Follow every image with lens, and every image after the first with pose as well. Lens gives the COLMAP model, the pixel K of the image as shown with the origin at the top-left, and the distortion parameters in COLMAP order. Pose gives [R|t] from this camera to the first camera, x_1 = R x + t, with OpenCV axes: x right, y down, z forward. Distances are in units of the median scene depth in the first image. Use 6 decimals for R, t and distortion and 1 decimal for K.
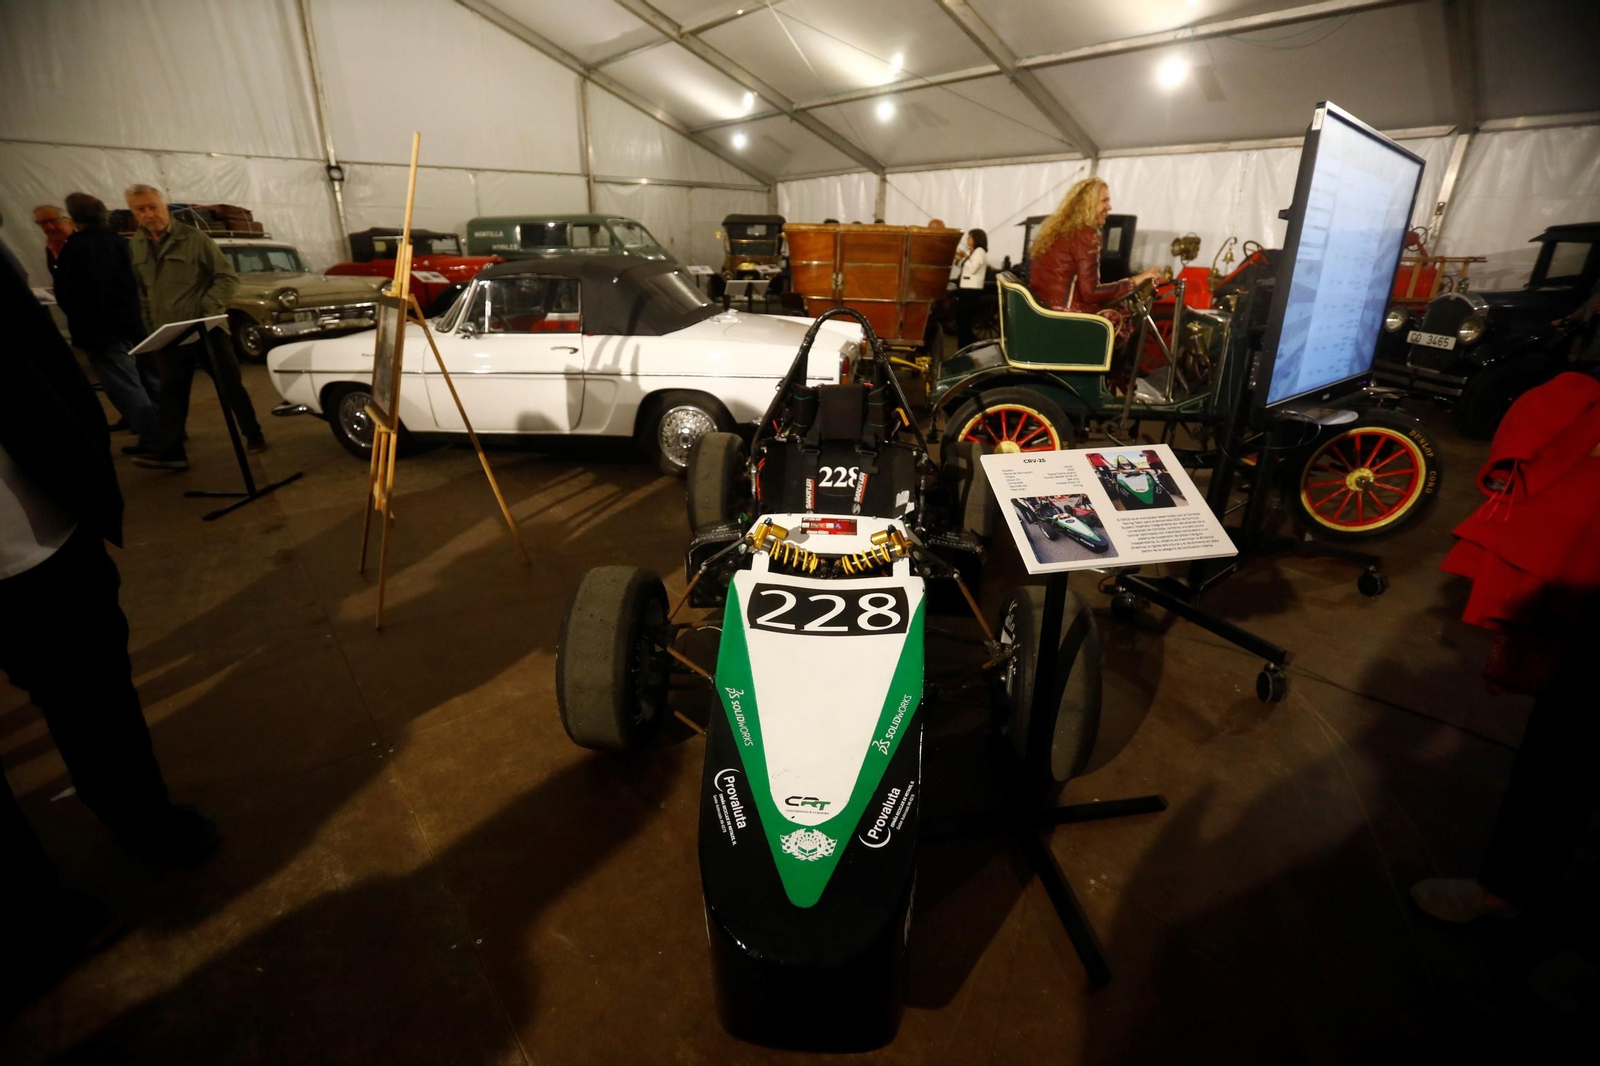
lens RADIAL K [[730.3, 0, 793.9], [0, 730.3, 532.3], [0, 0, 1]] dist [-0.076371, 0.033209]
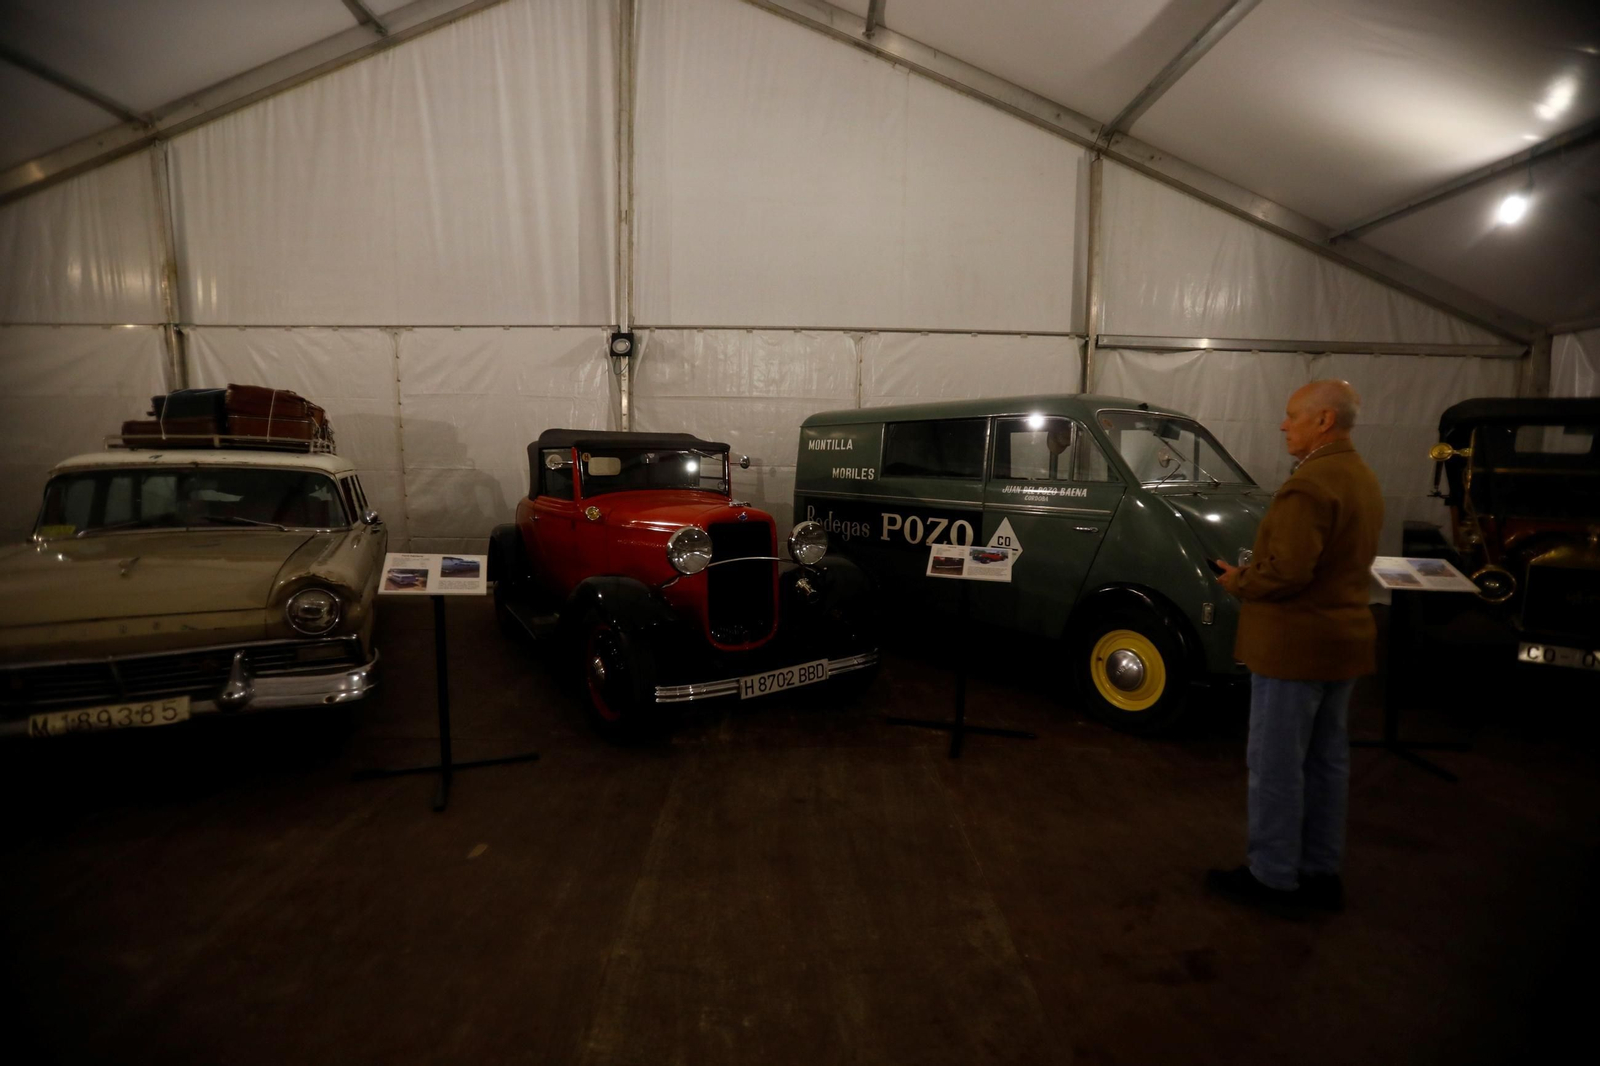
lens RADIAL K [[730.3, 0, 793.9], [0, 730.3, 532.3], [0, 0, 1]] dist [-0.076371, 0.033209]
pose [[0.776894, 0.065203, -0.626247, -0.158655], [-0.235243, 0.952654, -0.192644, -0.288039], [0.584035, 0.296984, 0.755449, 0.695862]]
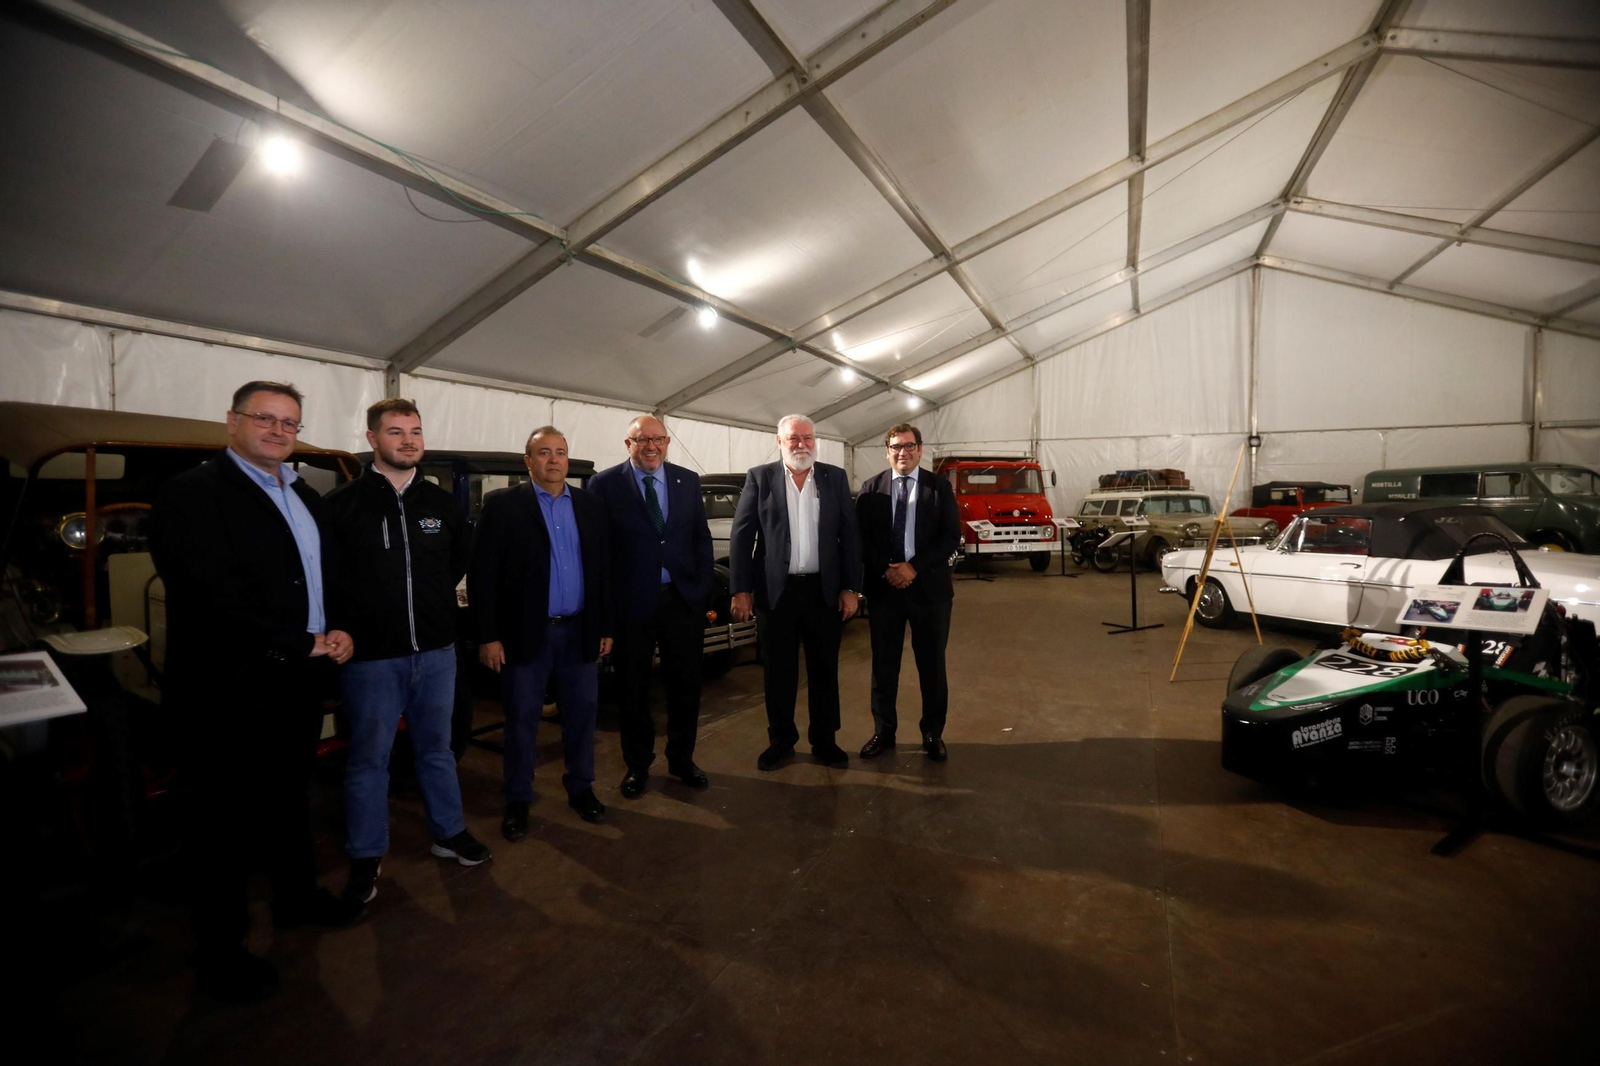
lens RADIAL K [[730.3, 0, 793.9], [0, 730.3, 532.3], [0, 0, 1]] dist [-0.076371, 0.033209]
pose [[0.425751, 0.024503, -0.904509, 0.166815], [-0.319192, 0.939437, -0.124794, 0.074067], [0.846671, 0.341844, 0.407788, -0.181414]]
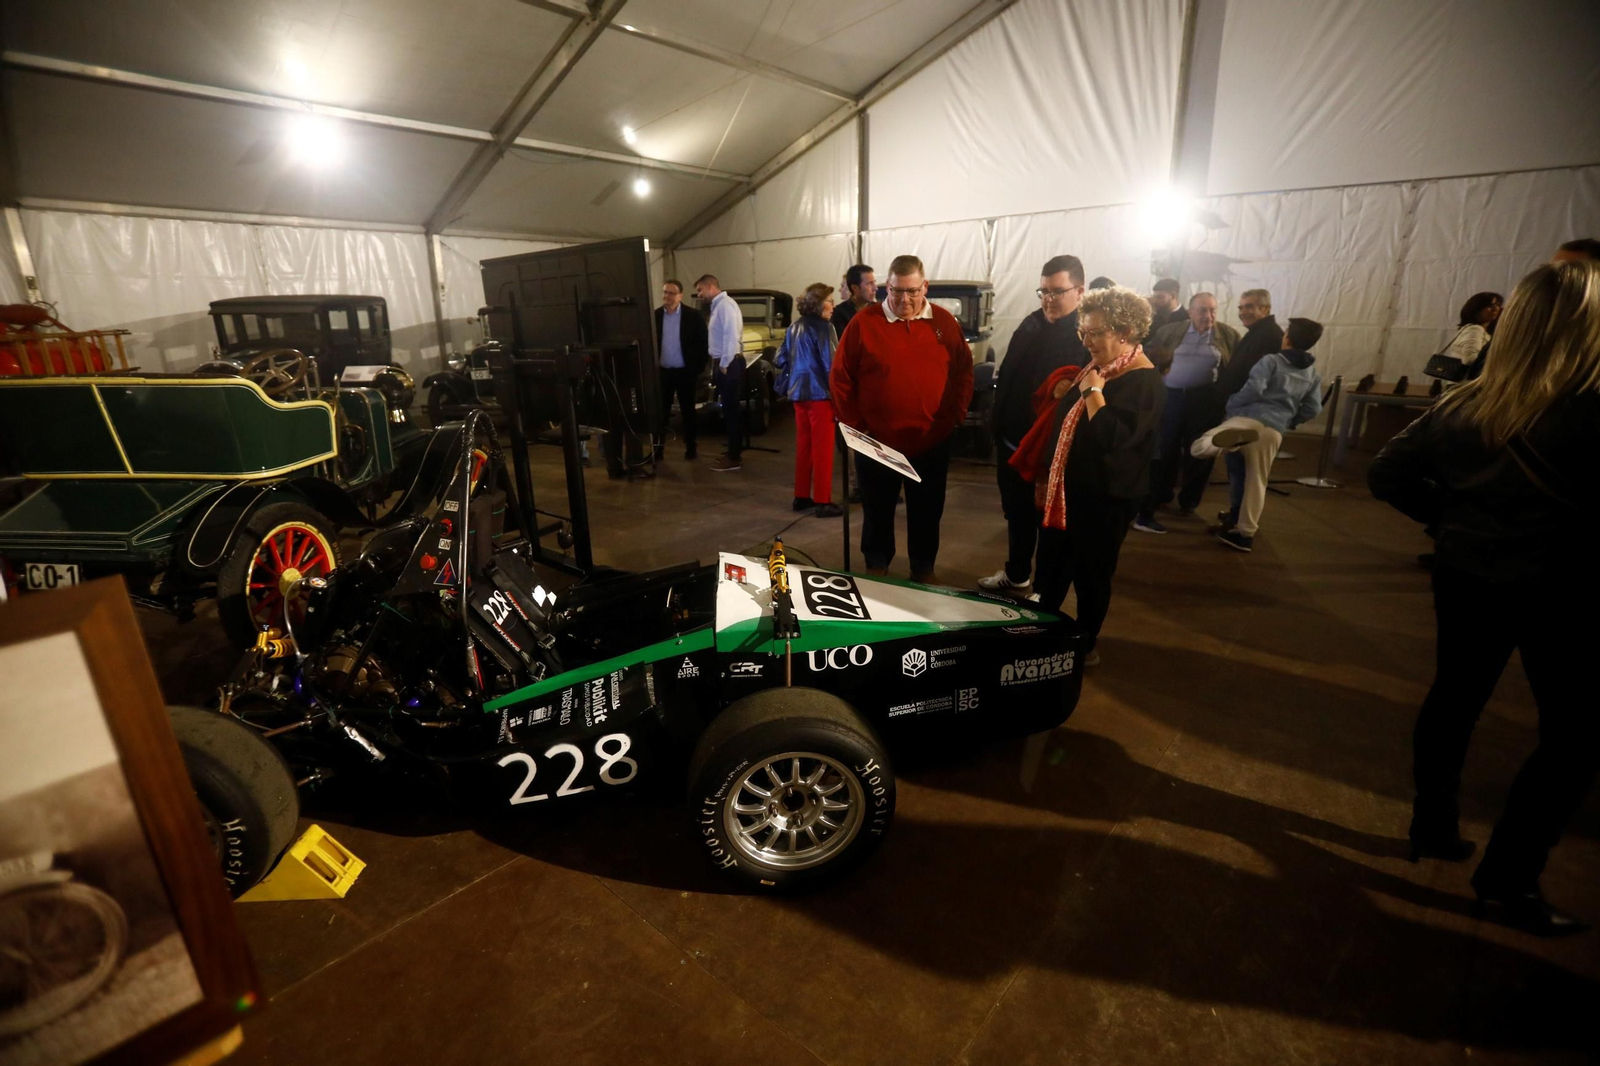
lens RADIAL K [[735.3, 0, 793.7], [0, 735.3, 530.2], [0, 0, 1]] dist [-0.078413, 0.032586]
pose [[-0.161731, -0.291430, 0.942821, -0.175928], [0.375781, 0.865231, 0.331908, -0.070658], [-0.912486, 0.407974, -0.030421, 0.159623]]
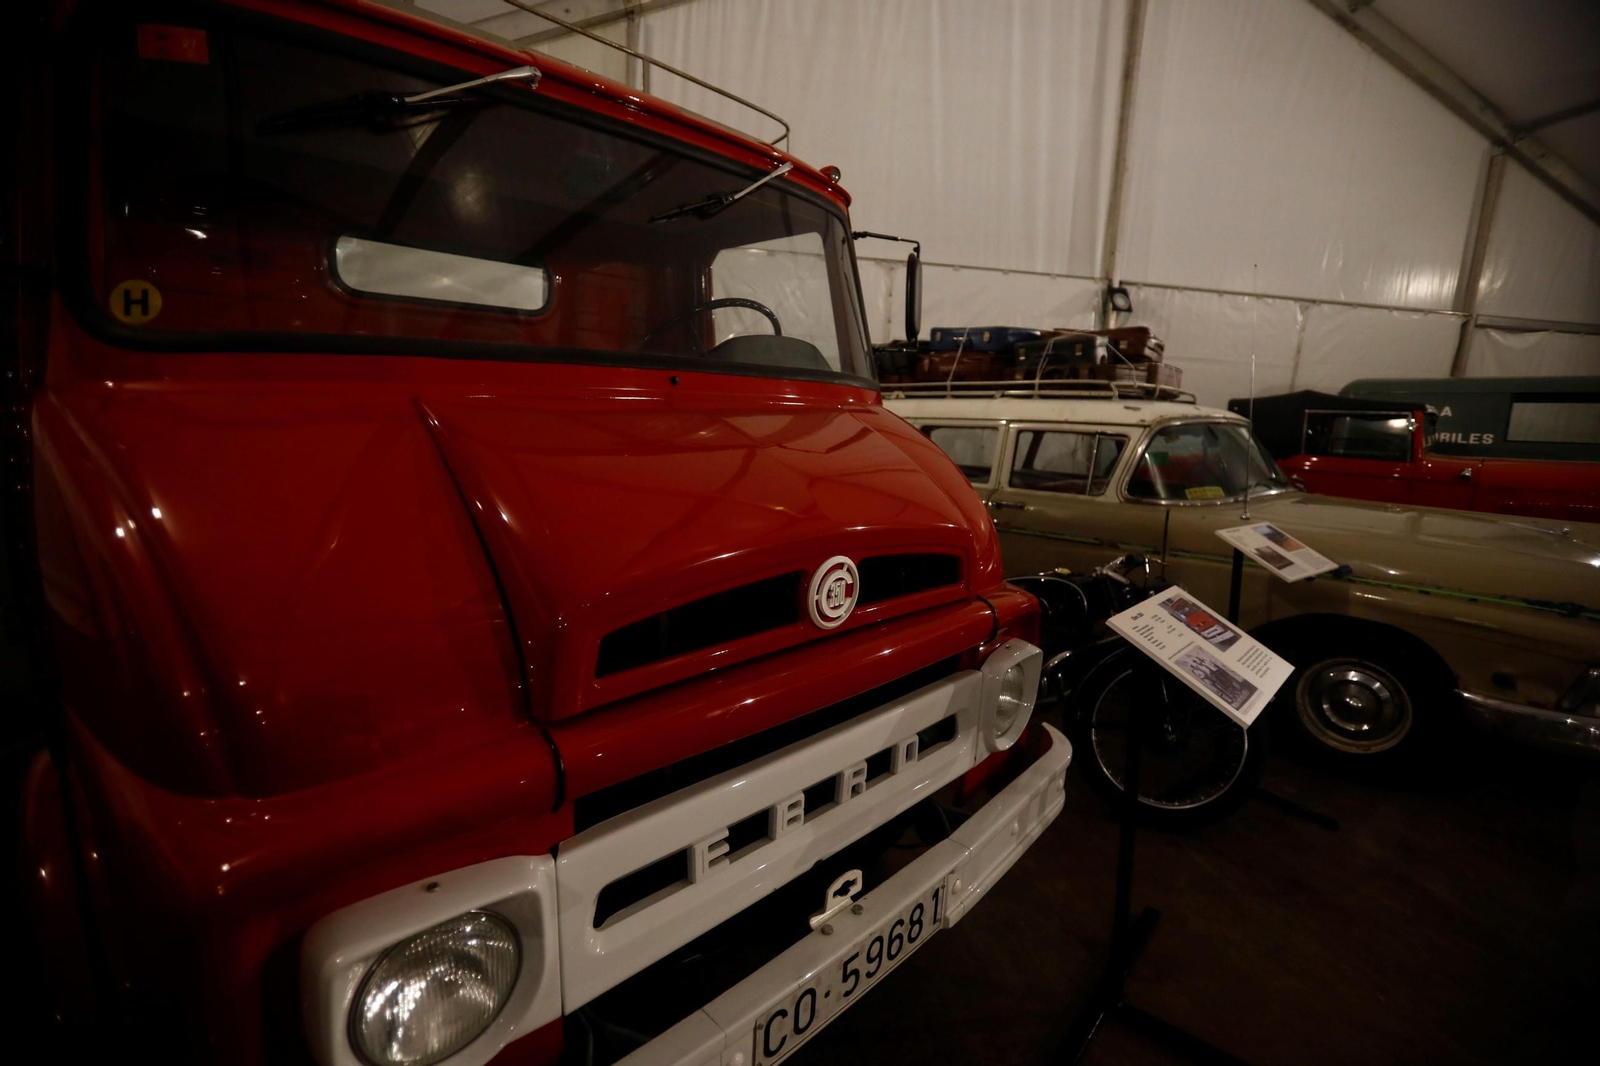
lens RADIAL K [[730.3, 0, 793.9], [0, 730.3, 532.3], [0, 0, 1]] dist [-0.076371, 0.033209]
pose [[0.883918, 0.094228, -0.458050, -0.619343], [-0.192326, 0.966068, -0.172404, -0.177460], [0.426262, 0.240486, 0.872048, 0.431228]]
